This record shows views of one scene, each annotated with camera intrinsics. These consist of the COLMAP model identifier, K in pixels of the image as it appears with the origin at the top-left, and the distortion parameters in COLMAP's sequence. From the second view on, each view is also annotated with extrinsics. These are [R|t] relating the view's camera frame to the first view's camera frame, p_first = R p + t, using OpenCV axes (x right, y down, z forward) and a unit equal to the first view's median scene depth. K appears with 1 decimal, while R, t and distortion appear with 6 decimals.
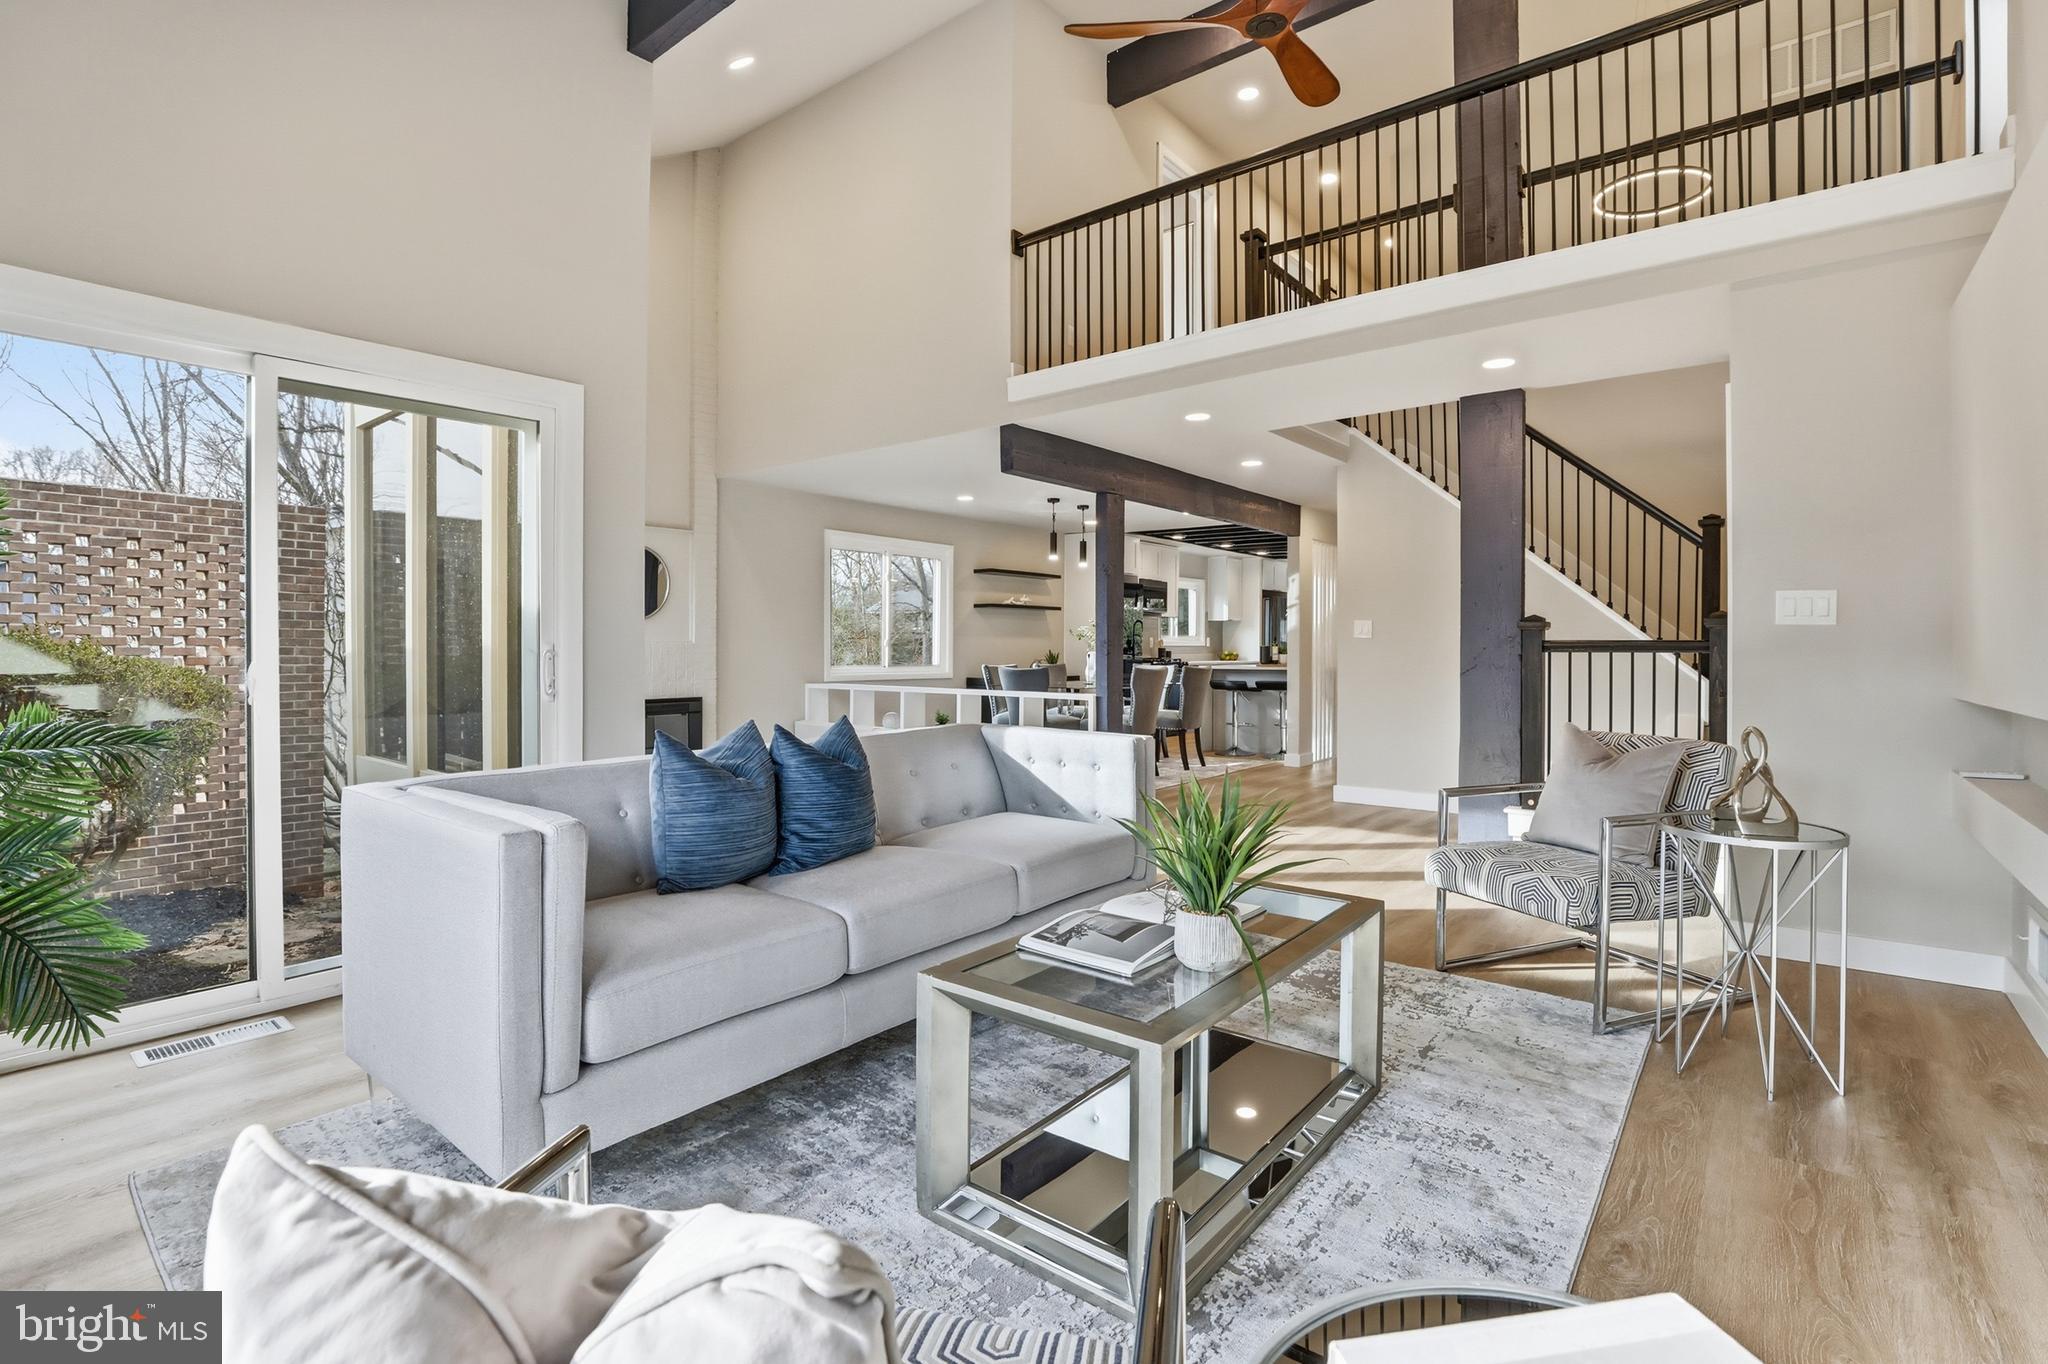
lens RADIAL K [[943.3, 0, 1020.6], [0, 943.3, 667.4], [0, 0, 1]] dist [-0.027107, -0.000369]
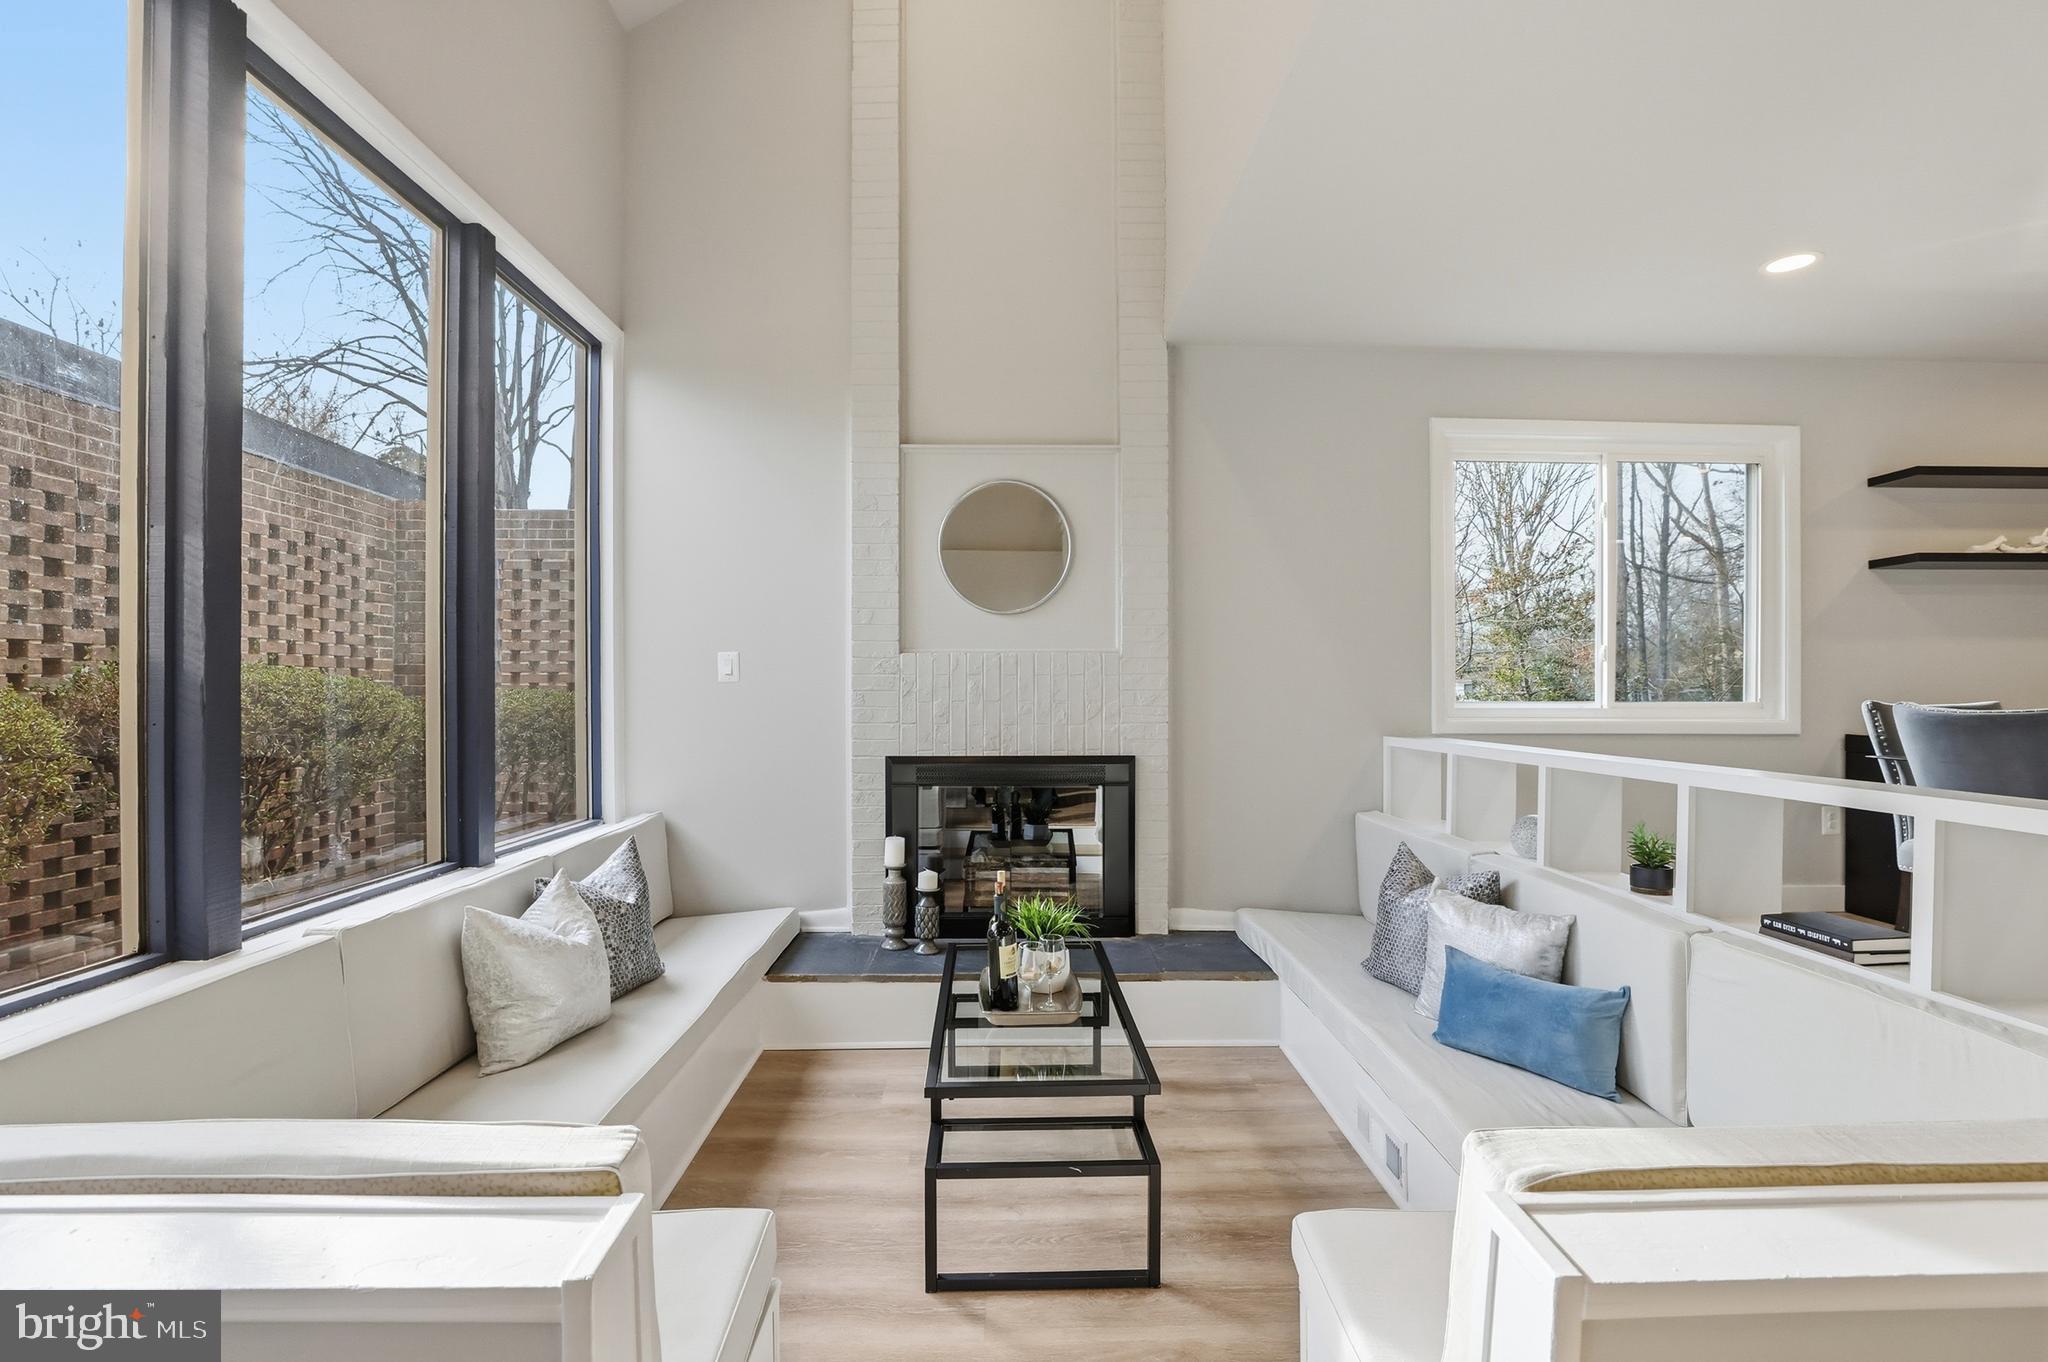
lens RADIAL K [[943.3, 0, 1019.8], [0, 943.3, 684.1], [0, 0, 1]] dist [-0.027107, -0.000369]
pose [[0.641175, 0.002911, -0.767389, 0.026563], [-0.018276, 0.999767, -0.011478, -0.001585], [0.767177, 0.021384, 0.641079, 0.534601]]
